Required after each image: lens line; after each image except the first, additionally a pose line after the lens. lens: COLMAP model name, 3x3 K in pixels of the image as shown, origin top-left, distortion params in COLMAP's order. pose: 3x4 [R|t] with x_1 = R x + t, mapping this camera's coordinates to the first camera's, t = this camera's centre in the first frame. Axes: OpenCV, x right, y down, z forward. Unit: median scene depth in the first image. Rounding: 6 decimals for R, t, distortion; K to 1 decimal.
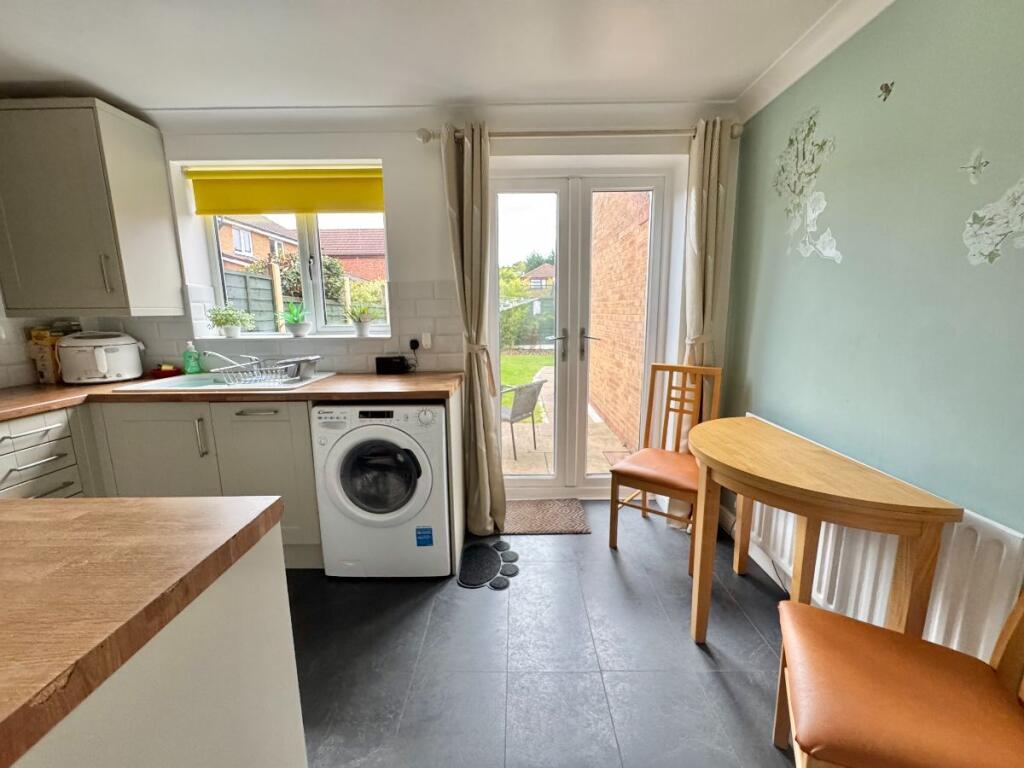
lens RADIAL K [[409.5, 0, 511.6], [0, 409.5, 381.7], [0, 0, 1]] dist [-0.000060, 0.000468]
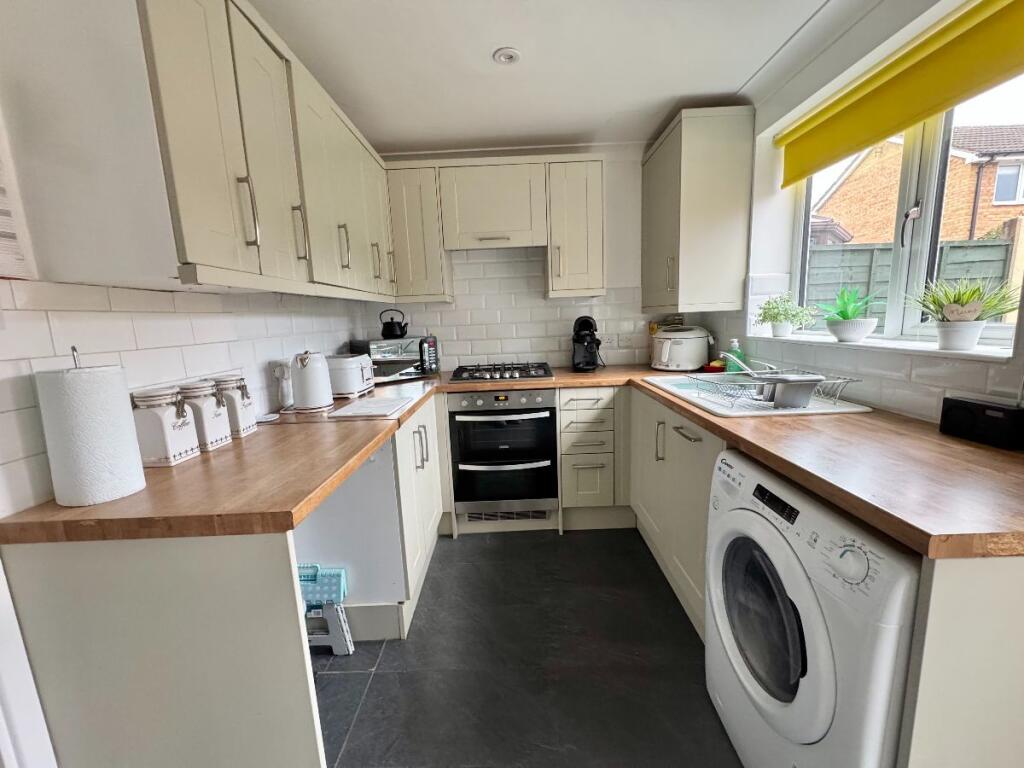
lens RADIAL K [[409.5, 0, 511.6], [0, 409.5, 381.7], [0, 0, 1]] dist [-0.000060, 0.000468]
pose [[0.003790, 0.166201, -0.986085, 0.133937], [-0.130243, 0.977774, 0.164300, -0.094690], [0.991475, 0.127808, 0.025352, 0.523543]]
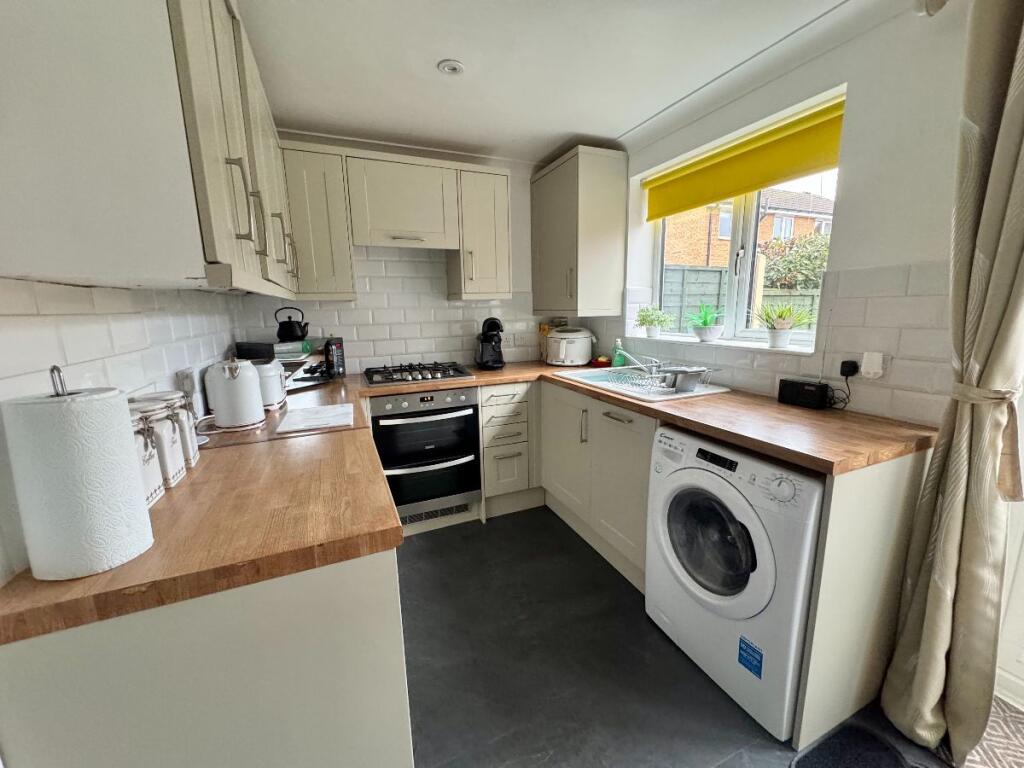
lens RADIAL K [[409.5, 0, 511.6], [0, 409.5, 381.7], [0, 0, 1]] dist [-0.000060, 0.000468]
pose [[0.405559, 0.167006, -0.898683, 0.135689], [-0.141648, 0.982774, 0.118710, -0.078069], [0.903027, 0.079153, 0.422228, 0.280976]]
